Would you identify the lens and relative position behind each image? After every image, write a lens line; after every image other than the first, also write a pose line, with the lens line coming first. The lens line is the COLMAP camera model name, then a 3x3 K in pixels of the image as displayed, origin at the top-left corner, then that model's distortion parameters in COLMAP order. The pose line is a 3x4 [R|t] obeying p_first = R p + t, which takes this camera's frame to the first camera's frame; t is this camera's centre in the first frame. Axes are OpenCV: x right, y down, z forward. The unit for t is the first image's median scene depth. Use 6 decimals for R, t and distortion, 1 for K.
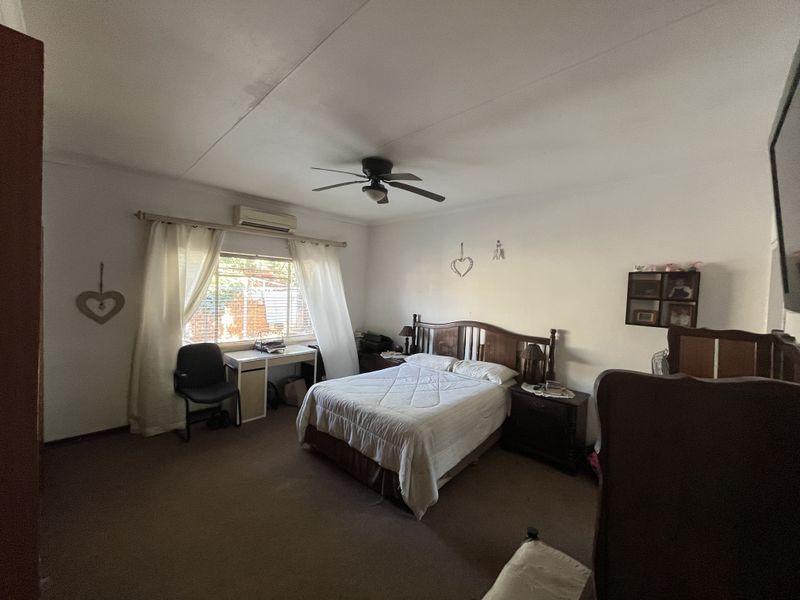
lens RADIAL K [[323.4, 0, 397.5], [0, 323.4, 296.2], [0, 0, 1]] dist [-0.002663, -0.000007]
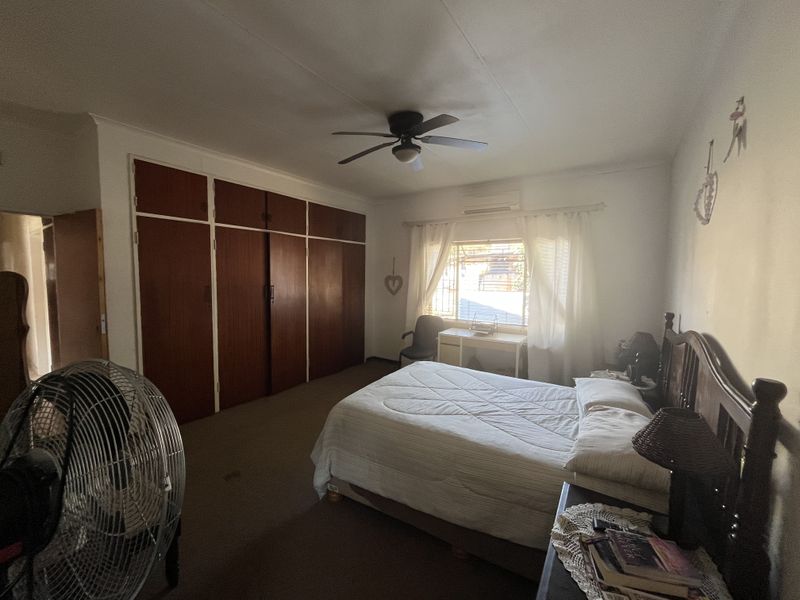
lens RADIAL K [[323.4, 0, 394.5], [0, 323.4, 298.0], [0, 0, 1]] dist [-0.002663, -0.000007]
pose [[0.176181, 0.041121, -0.983499, 0.707949], [-0.031545, 0.998850, 0.036112, 0.039742], [0.983852, 0.024662, 0.177276, 0.713208]]
